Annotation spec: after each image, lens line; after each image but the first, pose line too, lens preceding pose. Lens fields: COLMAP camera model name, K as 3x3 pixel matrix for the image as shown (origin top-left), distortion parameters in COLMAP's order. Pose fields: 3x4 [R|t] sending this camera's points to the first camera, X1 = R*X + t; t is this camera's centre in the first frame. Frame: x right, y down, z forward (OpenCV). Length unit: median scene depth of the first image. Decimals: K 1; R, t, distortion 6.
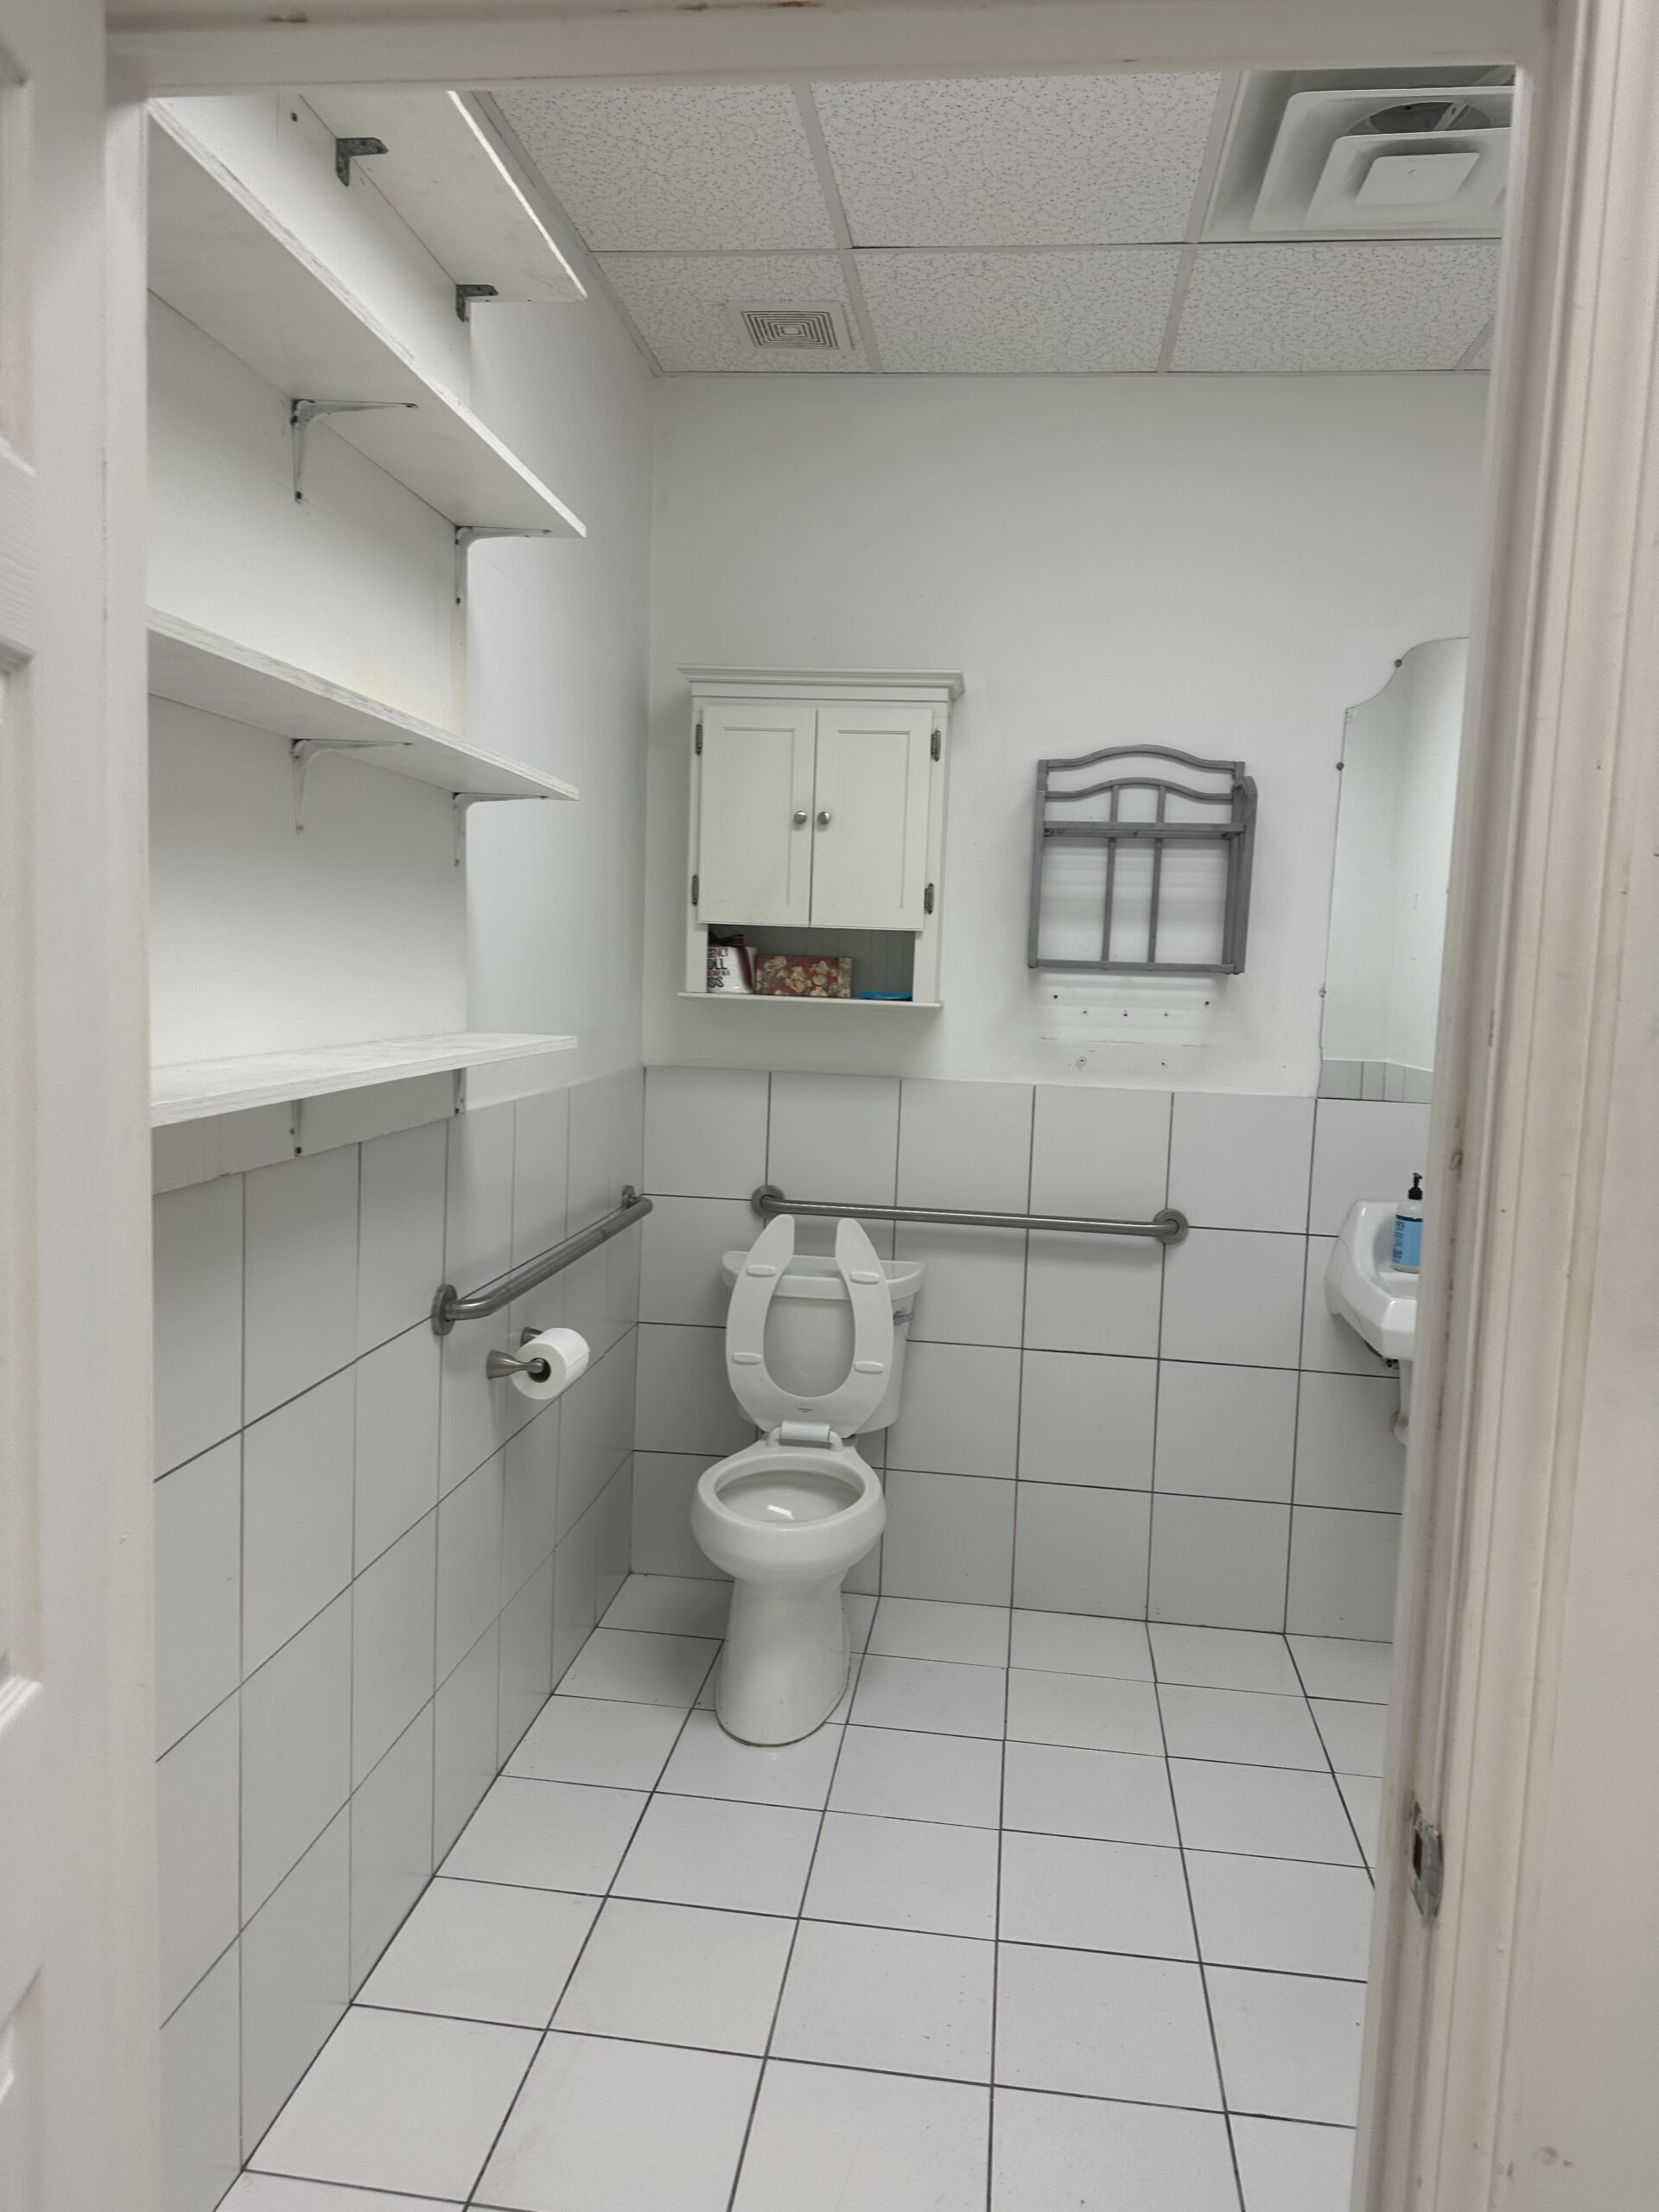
lens RADIAL K [[1549.9, 0, 837.0], [0, 1549.9, 1124.8], [0, 0, 1]] dist [0.037472, -0.043390]
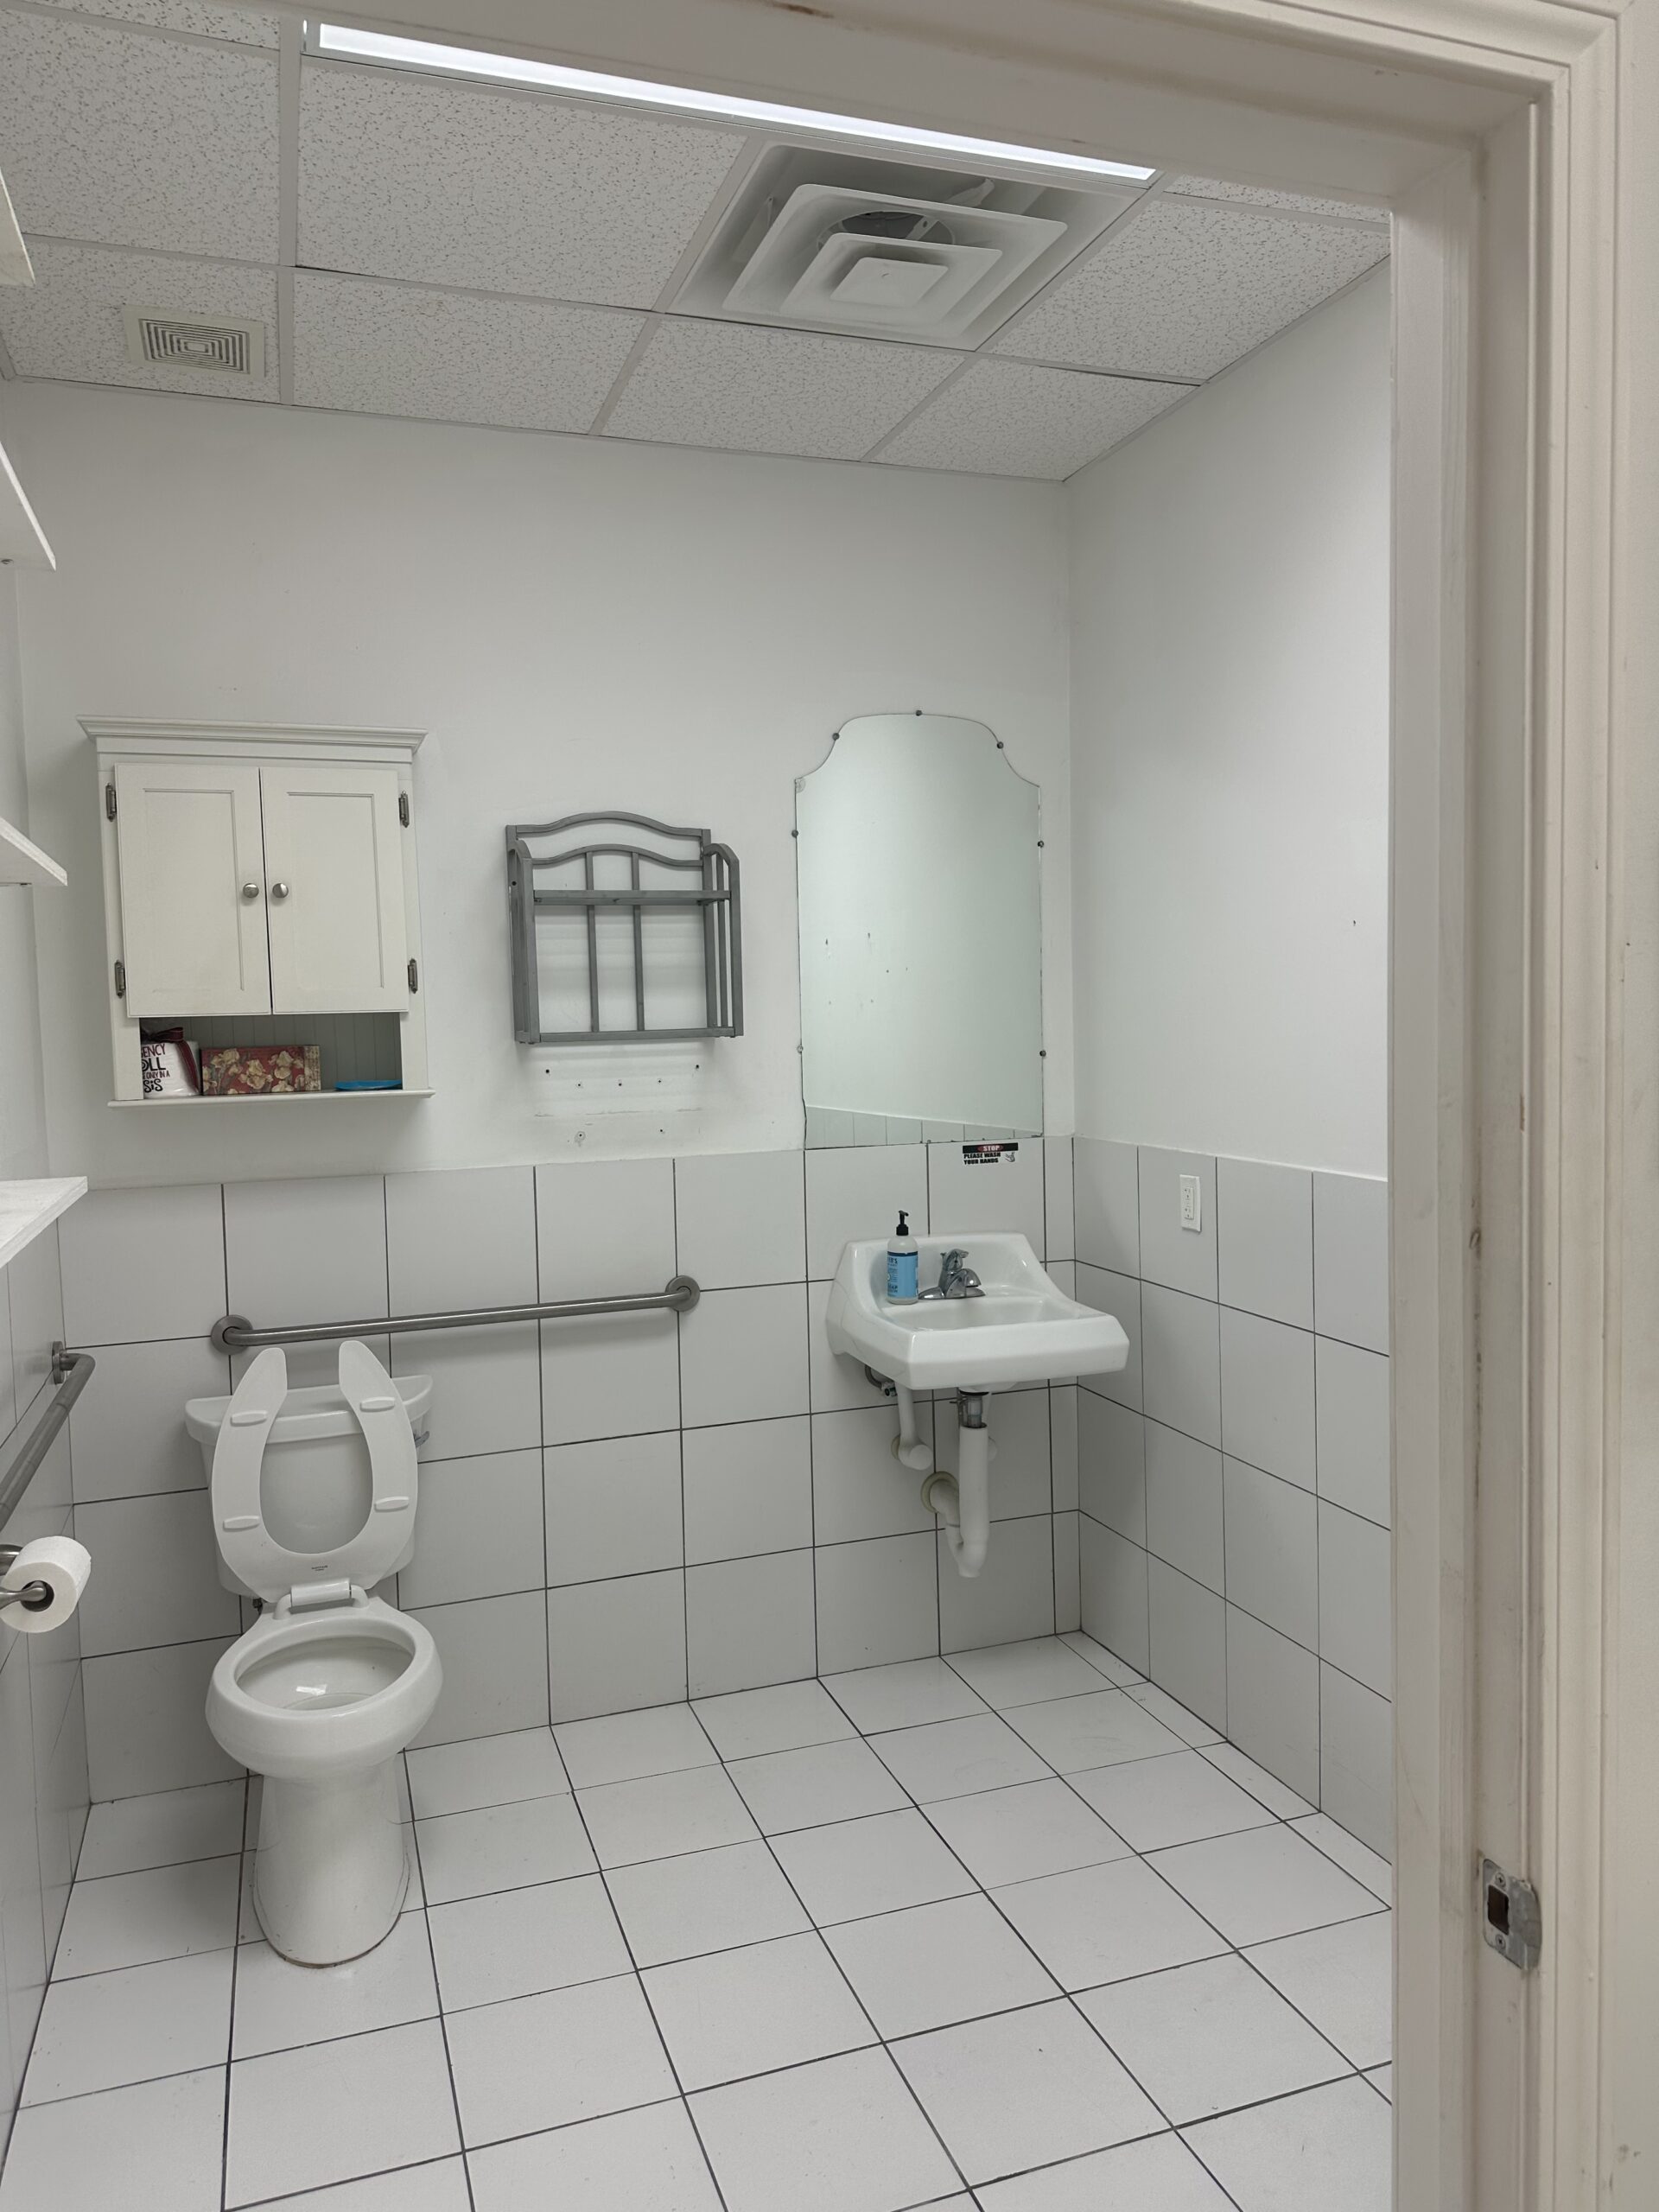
lens RADIAL K [[1549.9, 0, 824.2], [0, 1549.9, 1113.6], [0, 0, 1]] dist [0.037472, -0.043390]
pose [[0.891224, -0.094355, 0.443641, -0.139483], [0.110095, 0.993873, -0.009787, -0.030519], [-0.440000, 0.057565, 0.896151, 0.077638]]
